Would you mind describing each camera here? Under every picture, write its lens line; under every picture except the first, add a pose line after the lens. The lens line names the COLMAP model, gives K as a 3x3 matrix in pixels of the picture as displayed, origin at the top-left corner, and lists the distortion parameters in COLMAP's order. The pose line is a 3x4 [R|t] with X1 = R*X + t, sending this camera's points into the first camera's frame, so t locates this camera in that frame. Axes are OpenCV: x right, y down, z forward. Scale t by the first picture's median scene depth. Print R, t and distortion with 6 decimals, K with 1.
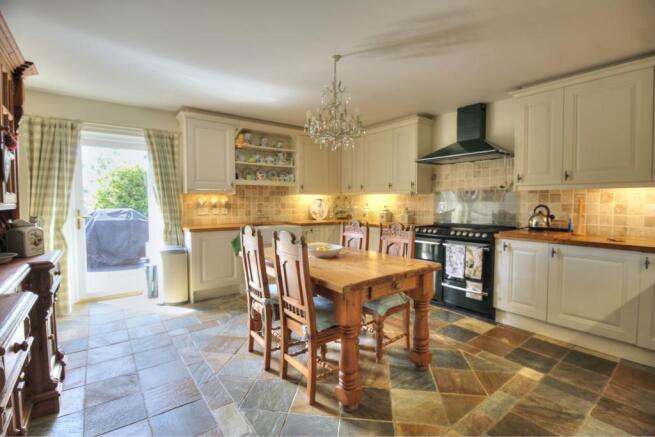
lens RADIAL K [[306.8, 0, 326.9], [0, 306.8, 212.2], [0, 0, 1]] dist [-0.001888, -0.000178]
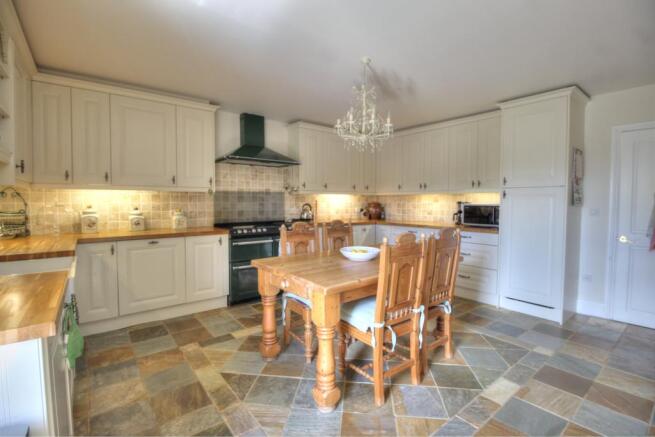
lens RADIAL K [[306.8, 0, 326.9], [0, 306.8, 212.2], [0, 0, 1]] dist [-0.001888, -0.000178]
pose [[-0.012844, -0.039322, 0.999144, -0.683671], [0.030992, 0.998731, 0.039704, -0.032717], [-0.999437, 0.031476, -0.011609, 0.784043]]
